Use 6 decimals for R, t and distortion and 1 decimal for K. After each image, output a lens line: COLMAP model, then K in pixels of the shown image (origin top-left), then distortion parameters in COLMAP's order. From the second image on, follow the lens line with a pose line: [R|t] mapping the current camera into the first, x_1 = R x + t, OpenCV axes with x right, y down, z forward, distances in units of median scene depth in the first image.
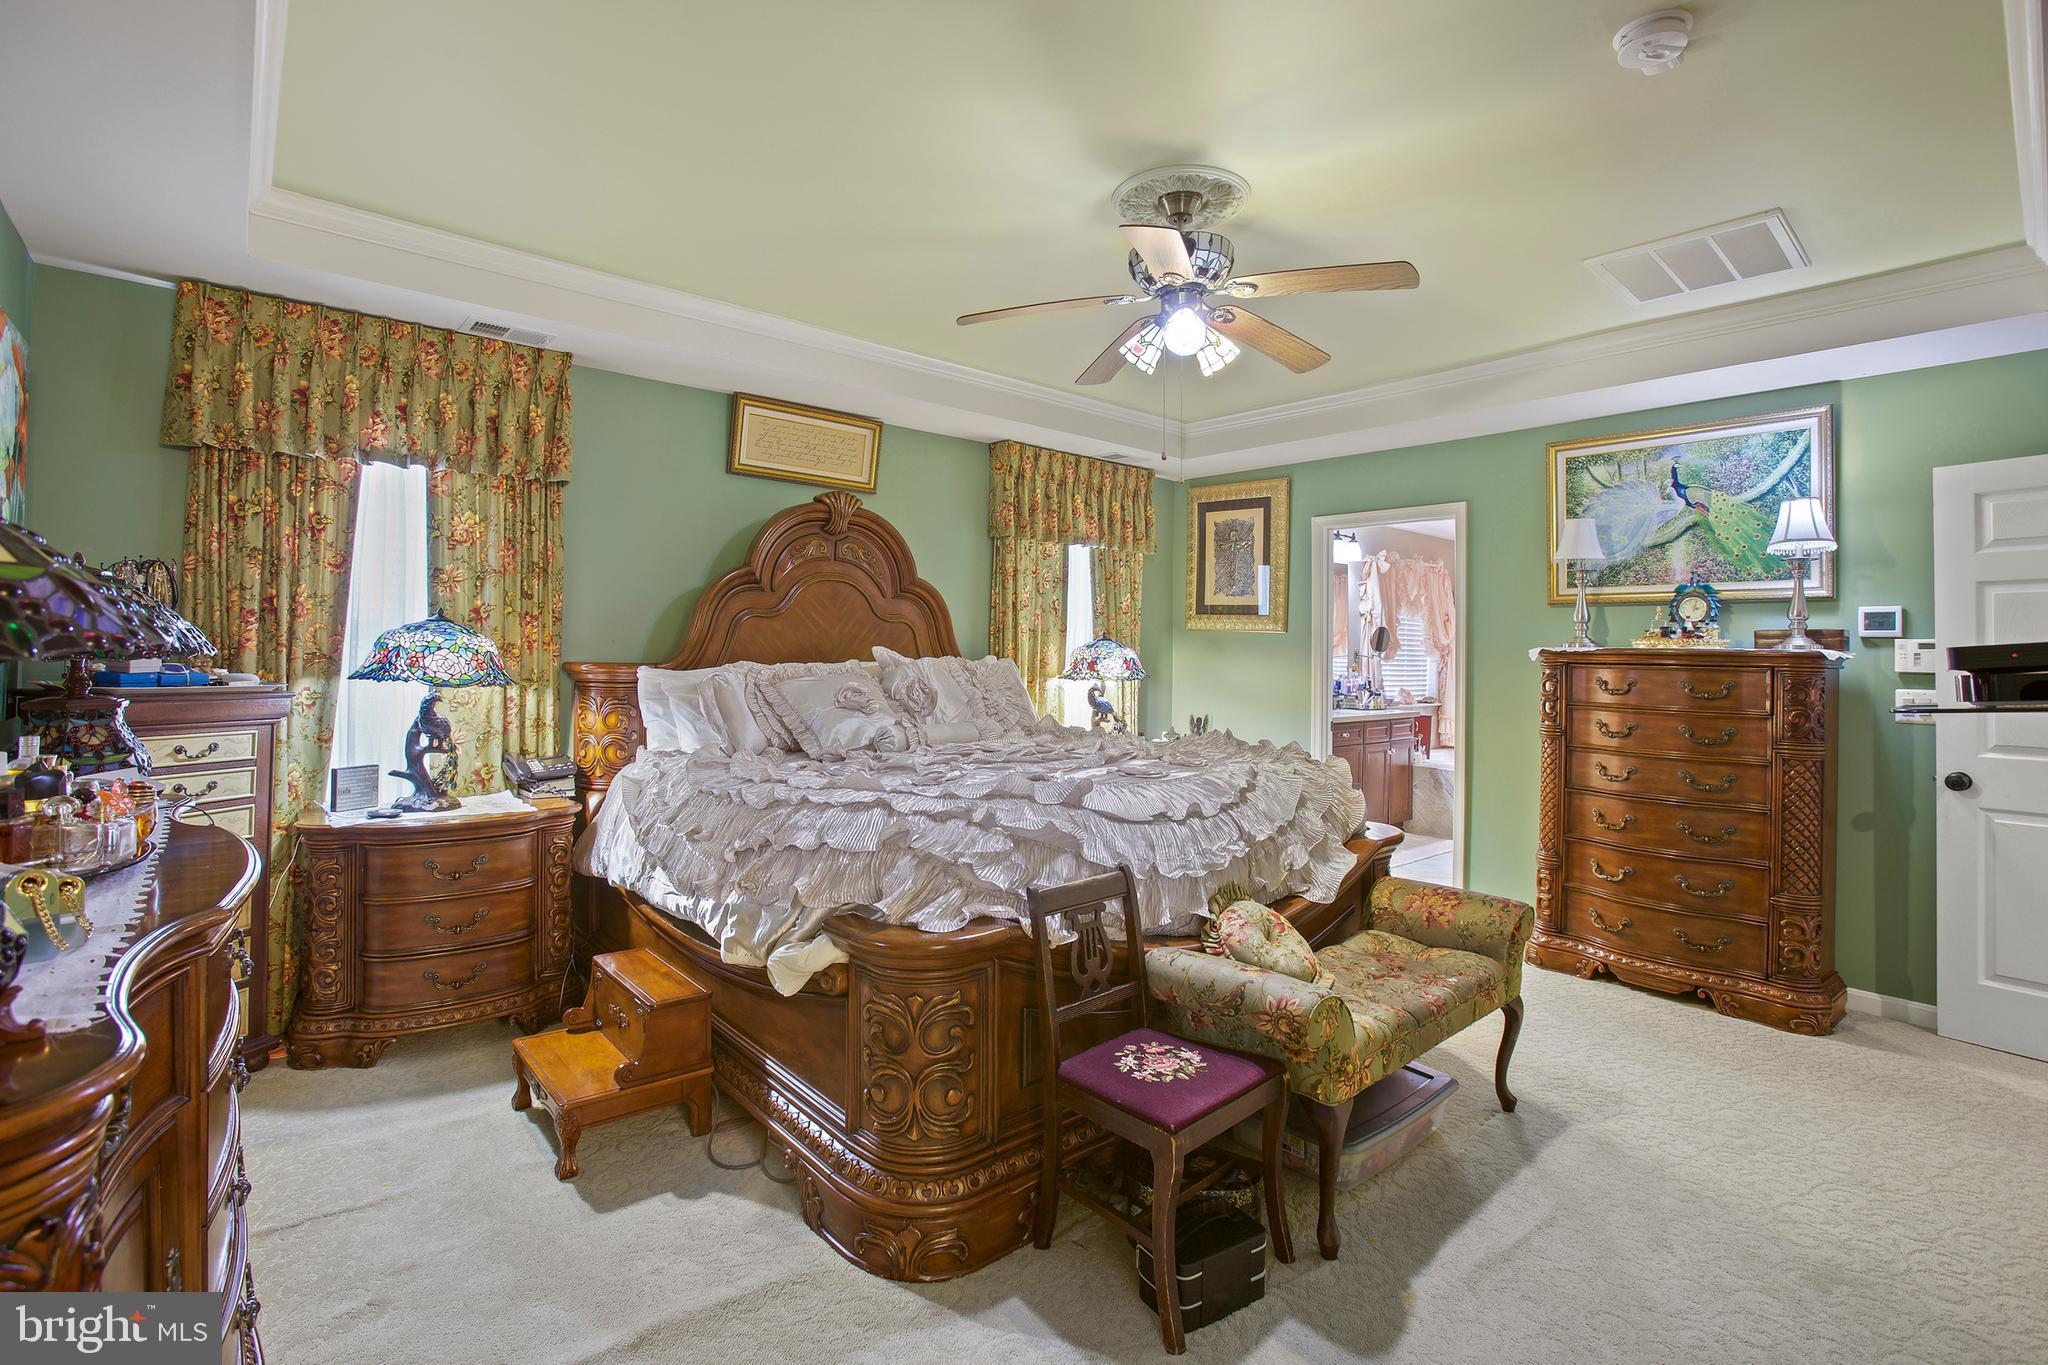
lens RADIAL K [[949.3, 0, 1027.6], [0, 949.3, 668.3], [0, 0, 1]] dist [-0.060740, 0.019221]
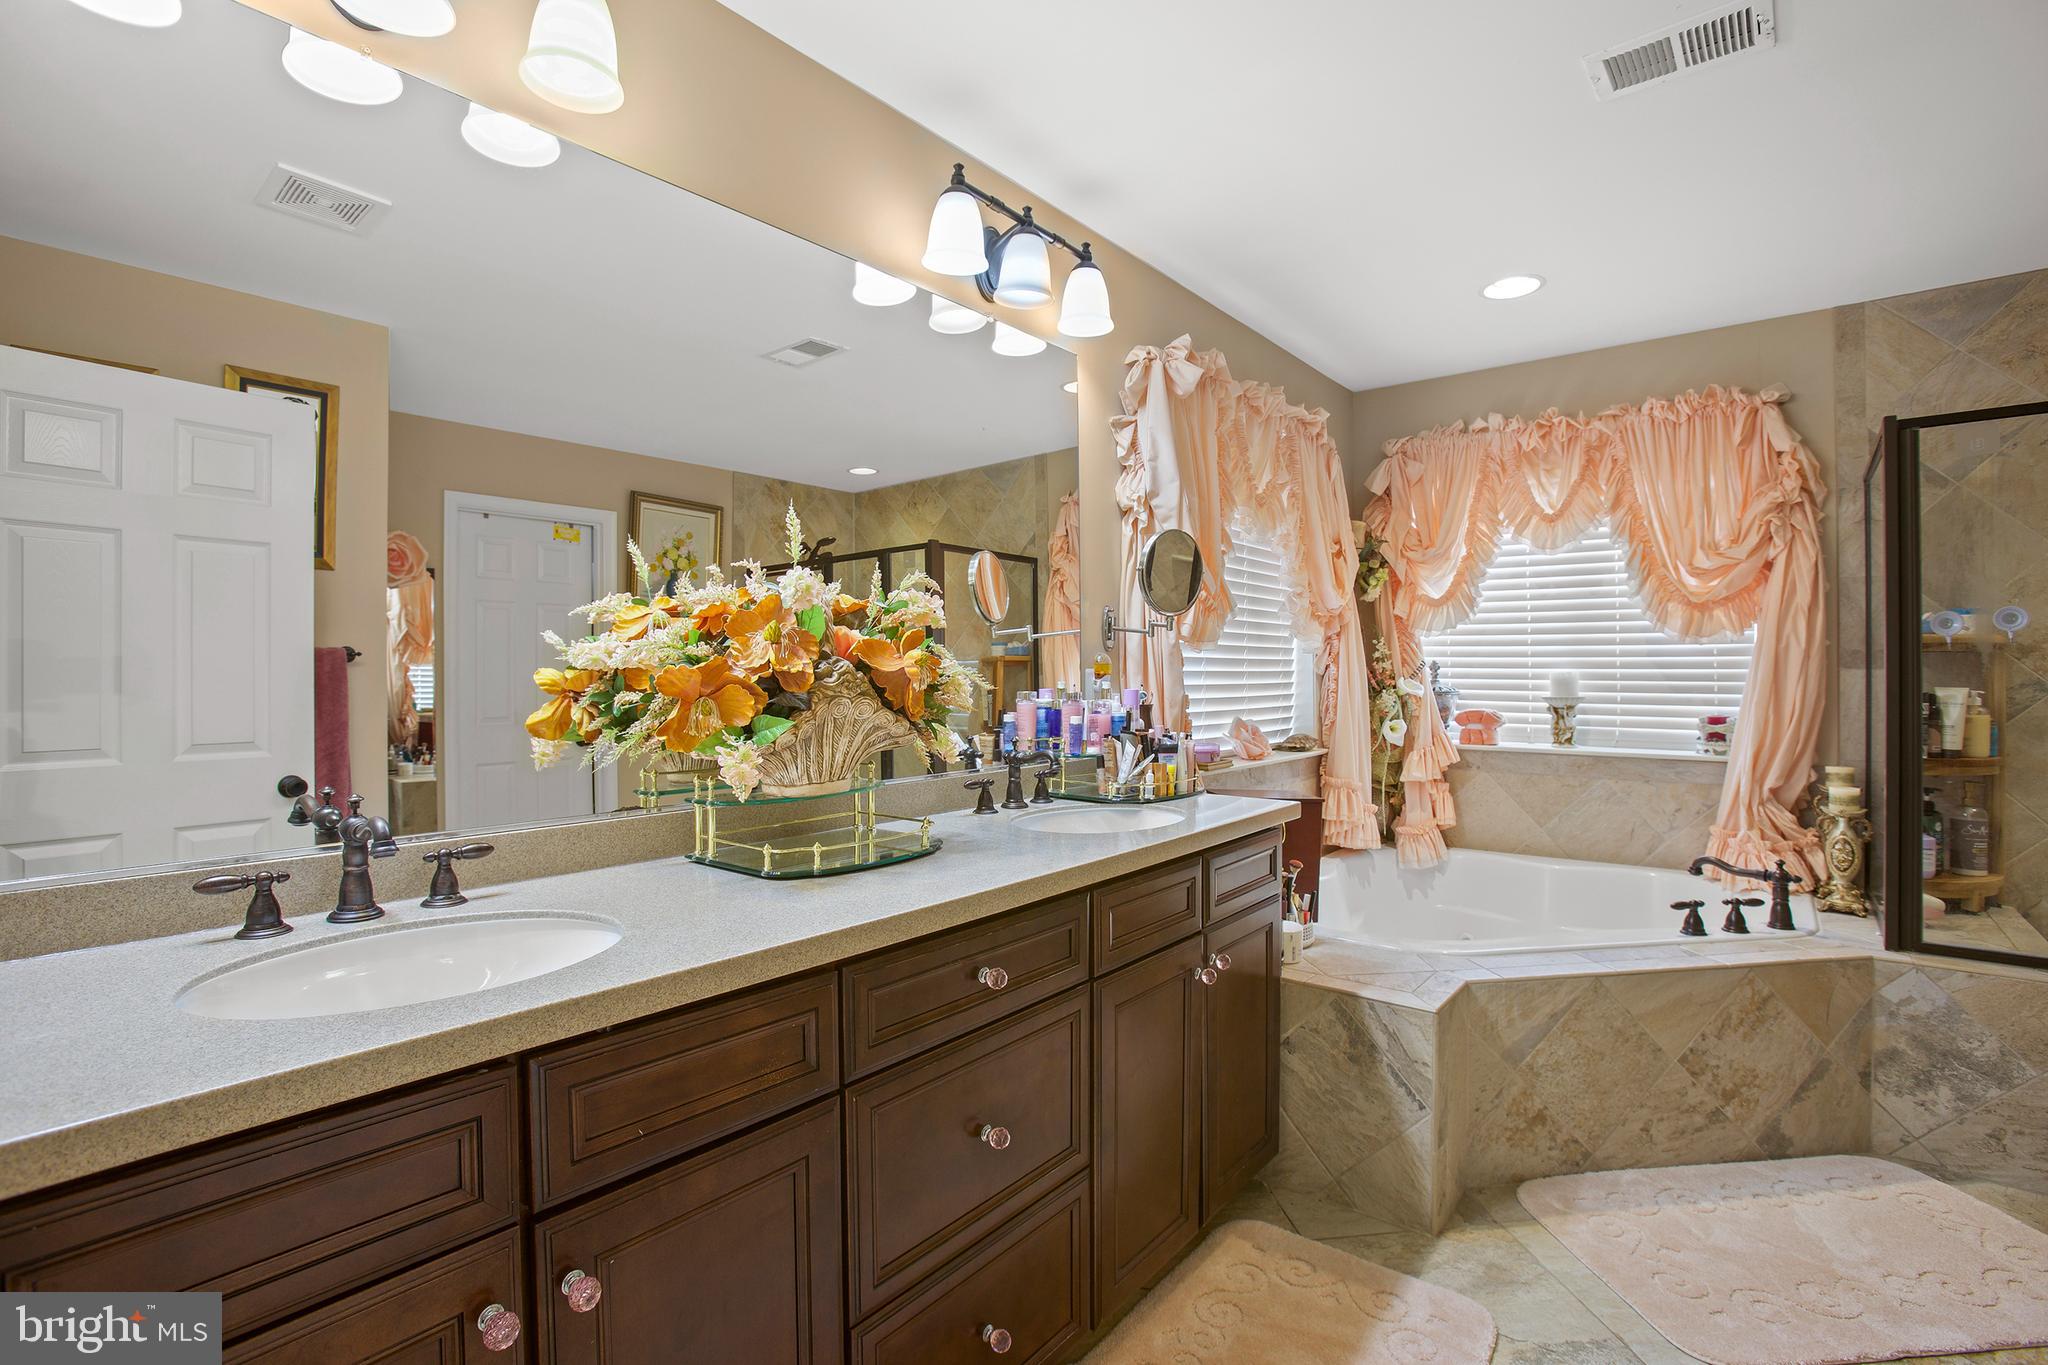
lens RADIAL K [[949.3, 0, 1013.2], [0, 949.3, 674.8], [0, 0, 1]] dist [-0.060740, 0.019221]
pose [[0.987781, -0.012906, 0.155312, 0.260169], [0.013782, 0.999895, -0.004567, 0.003503], [-0.155237, 0.006652, 0.987855, 0.665358]]
